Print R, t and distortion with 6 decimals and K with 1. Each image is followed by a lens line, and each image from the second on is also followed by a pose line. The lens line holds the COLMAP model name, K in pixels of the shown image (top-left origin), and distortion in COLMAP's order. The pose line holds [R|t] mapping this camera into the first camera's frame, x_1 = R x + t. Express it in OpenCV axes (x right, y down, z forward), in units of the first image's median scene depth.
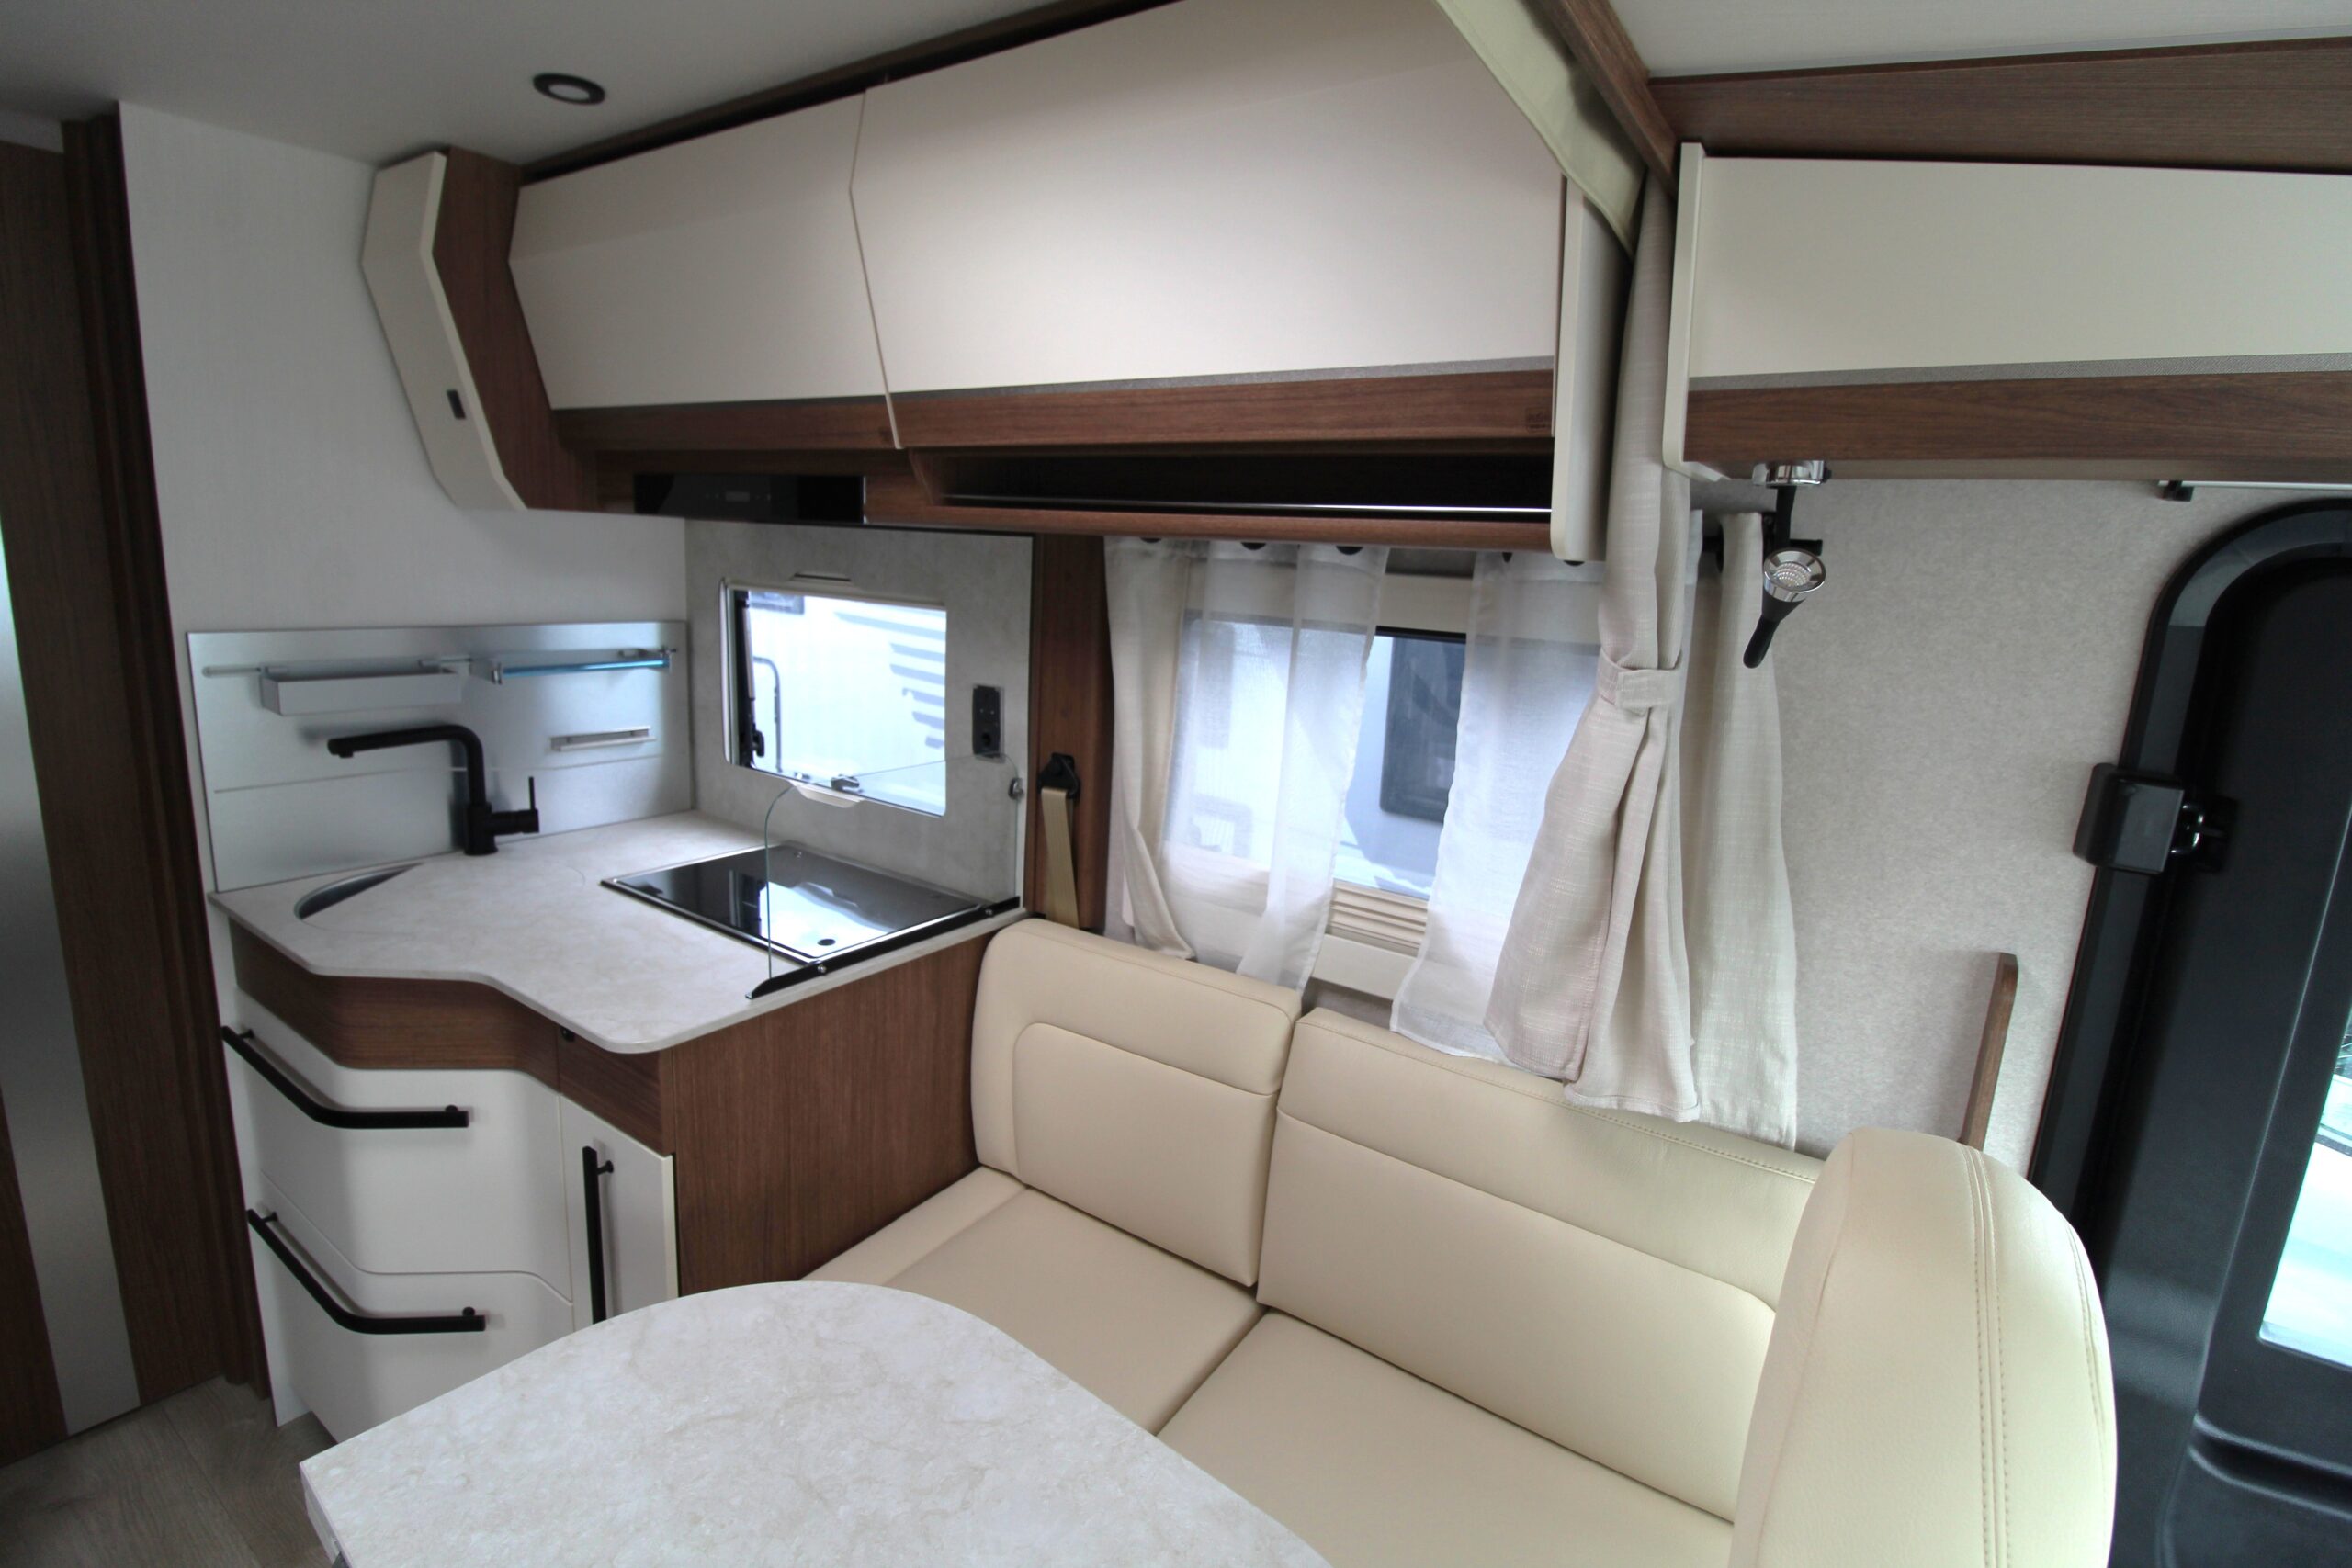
lens RADIAL K [[1090.0, 0, 1180.6], [0, 1090.0, 775.8], [0, 0, 1]] dist [0.000709, -0.013258]
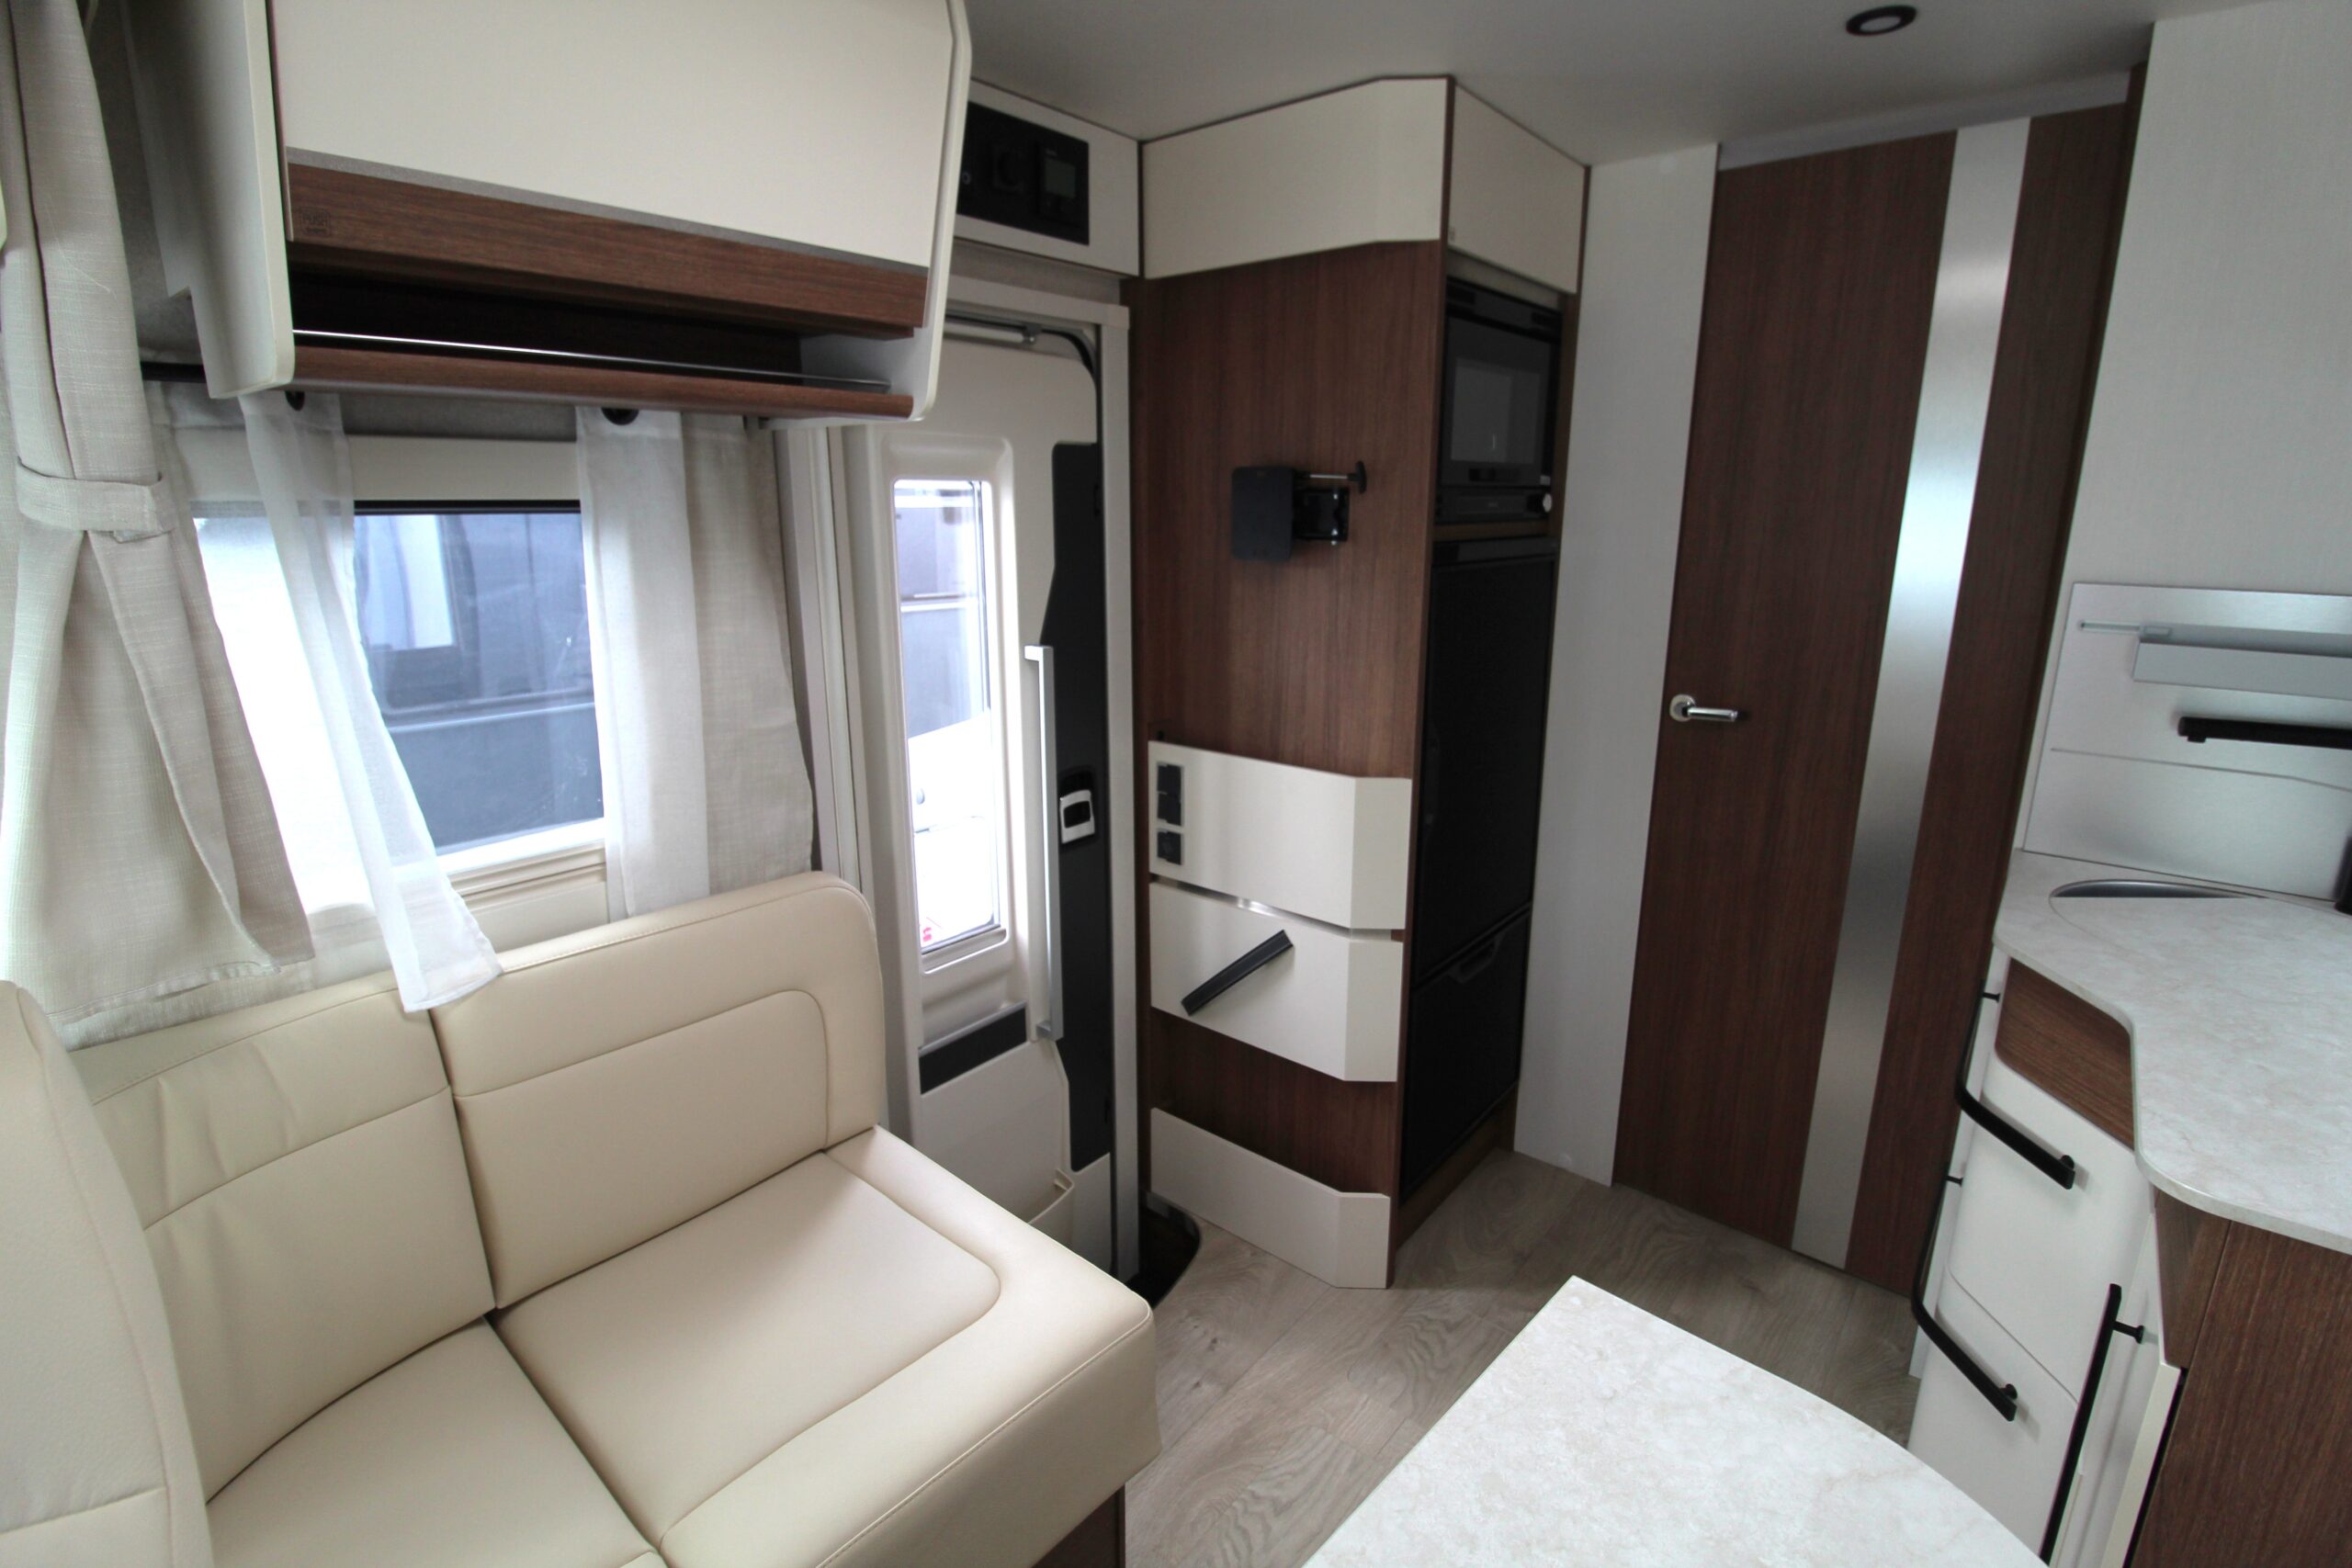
lens RADIAL K [[1090.0, 0, 1180.6], [0, 1090.0, 775.8], [0, 0, 1]] dist [0.000709, -0.013258]
pose [[-0.098296, 0.190431, -0.976767, 0.161281], [-0.198318, 0.958085, 0.206746, -0.010912], [0.975196, 0.214033, -0.056410, 0.378222]]
